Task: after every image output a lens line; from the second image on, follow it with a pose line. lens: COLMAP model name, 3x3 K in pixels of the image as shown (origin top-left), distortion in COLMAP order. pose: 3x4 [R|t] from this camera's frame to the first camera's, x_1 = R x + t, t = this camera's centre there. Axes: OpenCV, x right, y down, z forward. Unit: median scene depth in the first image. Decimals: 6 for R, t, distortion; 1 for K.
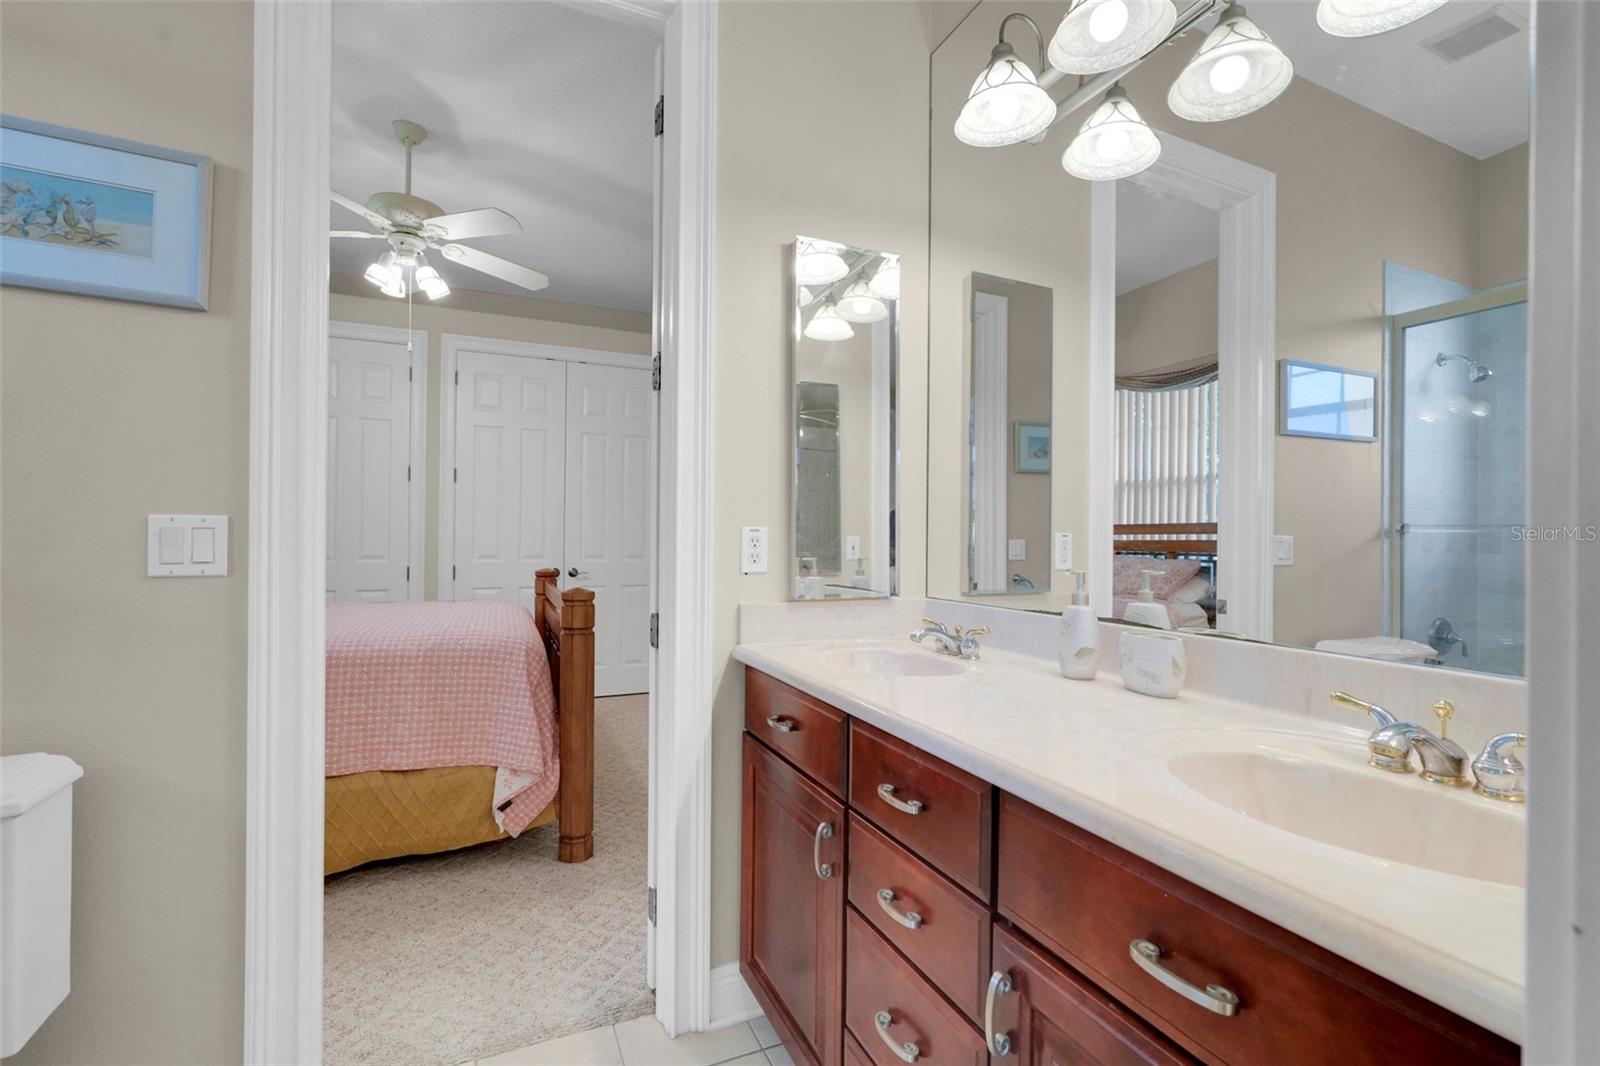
lens RADIAL K [[704.0, 0, 799.9], [0, 704.0, 529.3], [0, 0, 1]] dist [-0.006690, 0.005253]
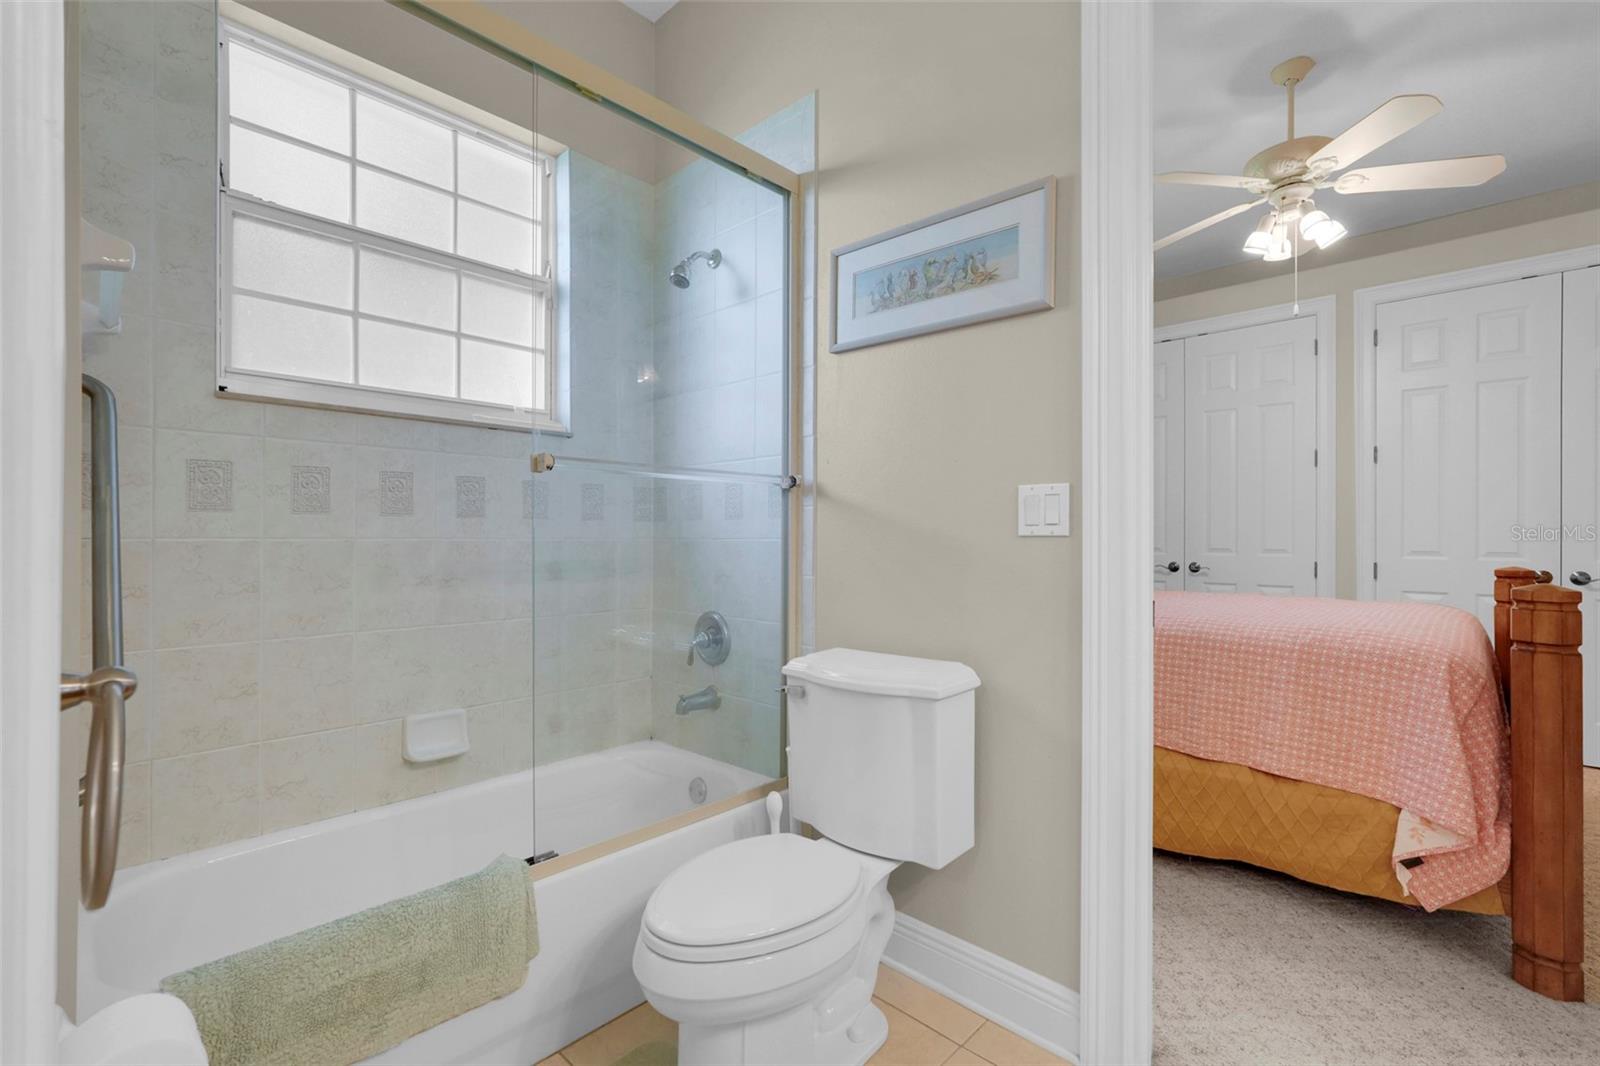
lens RADIAL K [[704.0, 0, 804.7], [0, 704.0, 535.2], [0, 0, 1]] dist [-0.006690, 0.005253]
pose [[0.379609, -0.014853, -0.925028, 0.039060], [0.007149, 0.999888, -0.013122, 0.043957], [0.925119, -0.001632, 0.379673, 0.102776]]
